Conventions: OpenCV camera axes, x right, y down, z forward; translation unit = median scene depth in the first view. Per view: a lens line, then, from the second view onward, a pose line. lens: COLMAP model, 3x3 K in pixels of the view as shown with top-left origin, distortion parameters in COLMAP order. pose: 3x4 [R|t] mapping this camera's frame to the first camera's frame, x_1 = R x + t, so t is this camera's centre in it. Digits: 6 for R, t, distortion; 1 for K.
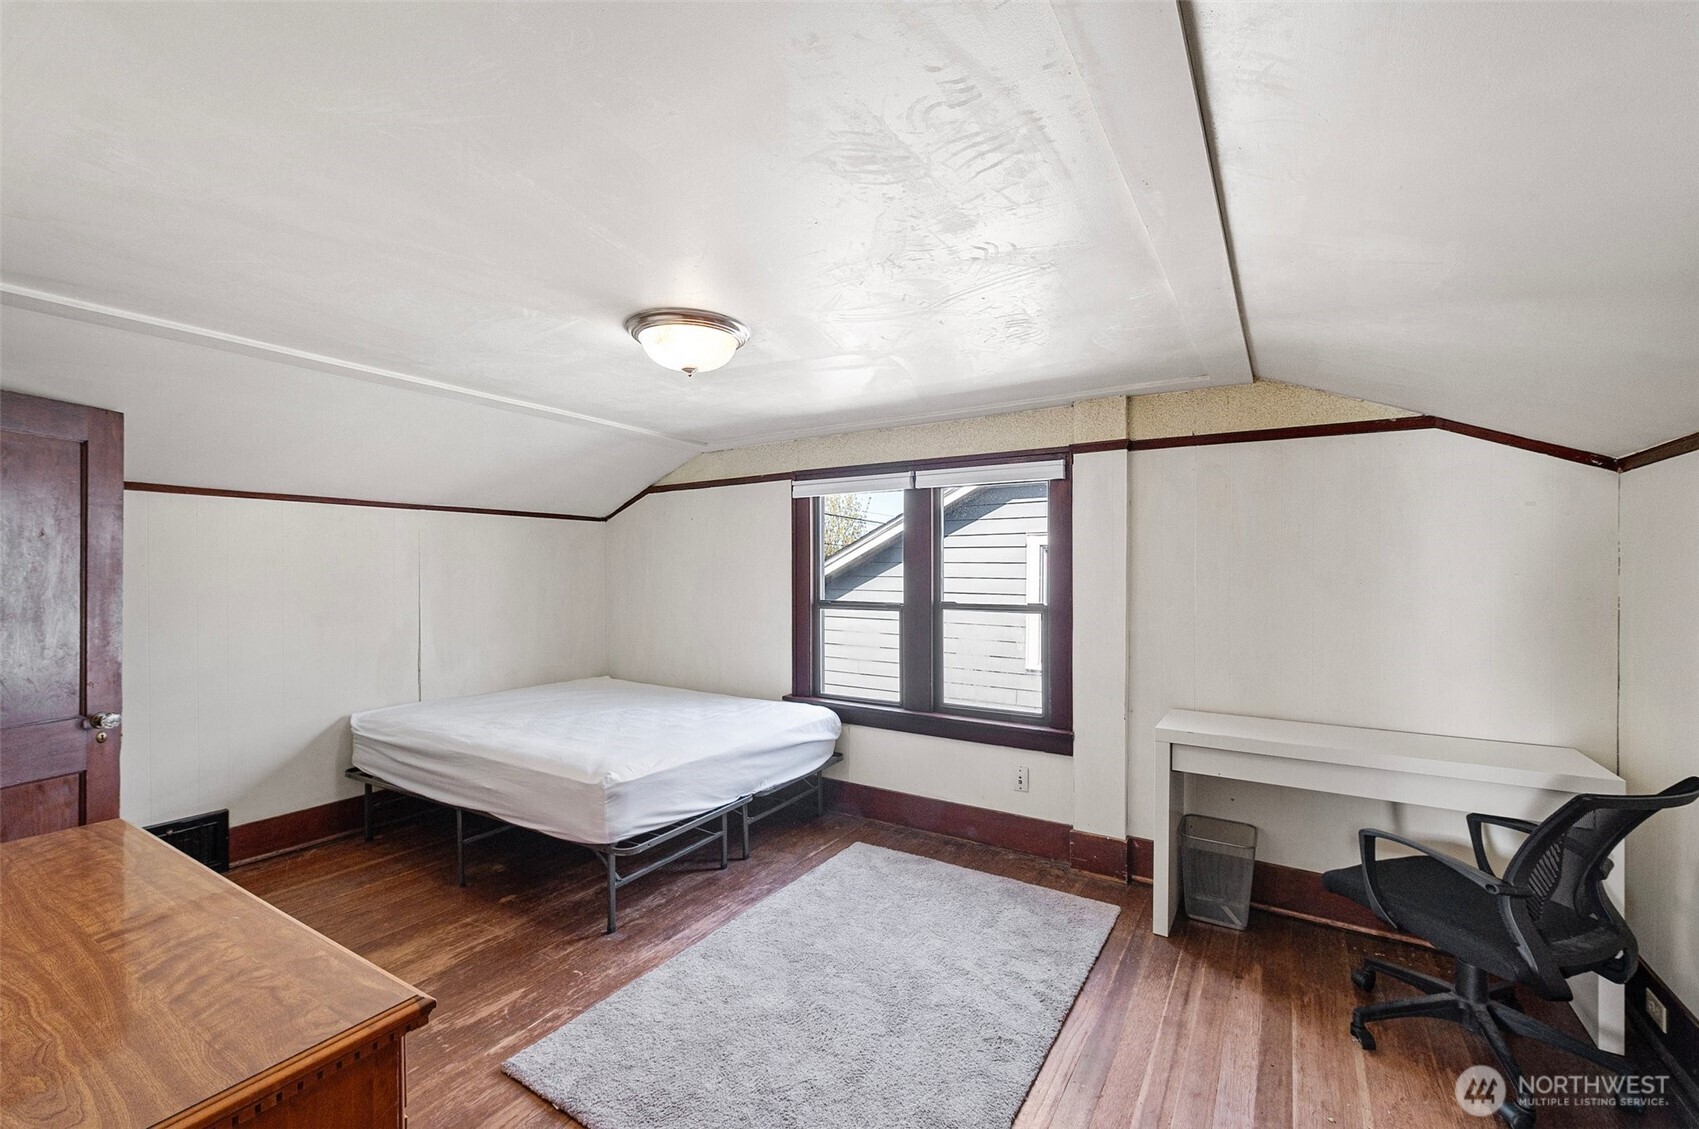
lens RADIAL K [[681.0, 0, 859.4], [0, 681.0, 570.8], [0, 0, 1]] dist [0.003902, 0.000682]
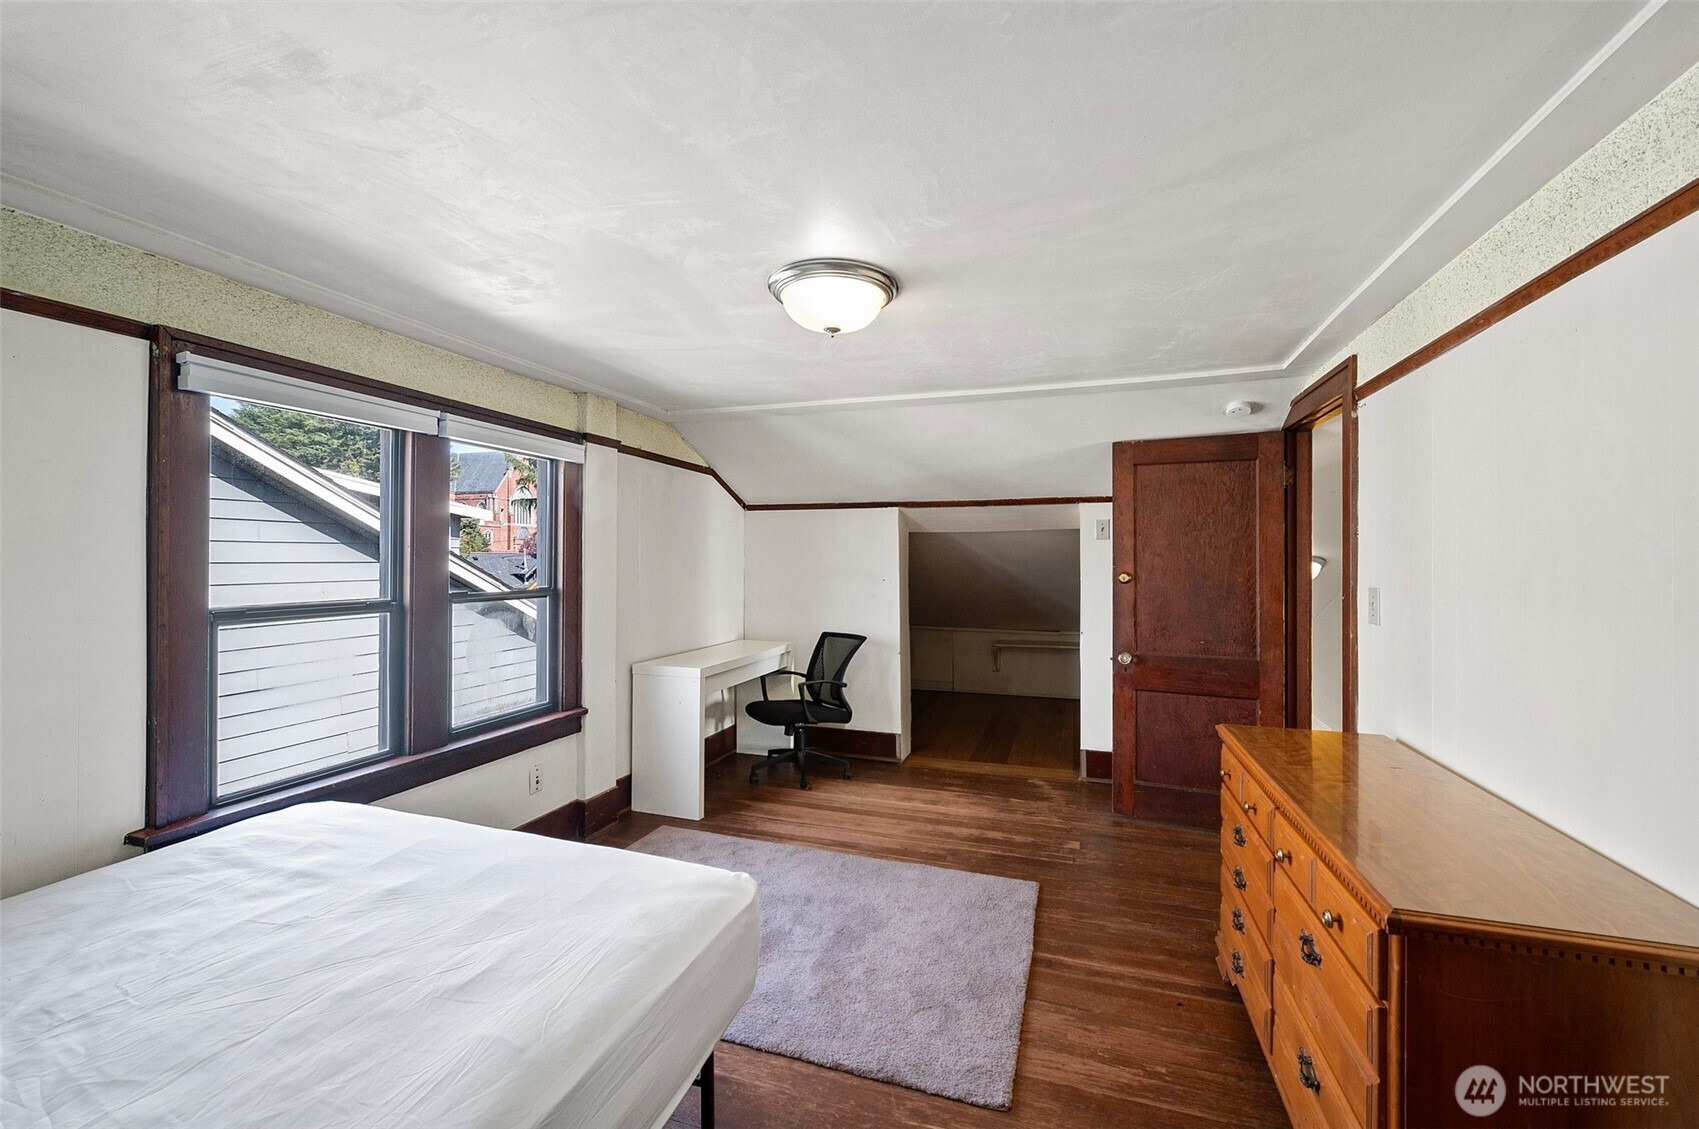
lens RADIAL K [[681.0, 0, 853.8], [0, 681.0, 559.7], [0, 0, 1]] dist [0.003902, 0.000682]
pose [[-0.217461, -0.000209, 0.976069, -0.808791], [-0.003777, 0.999993, -0.000627, 0.009224], [-0.976062, -0.003823, -0.217460, 0.836135]]
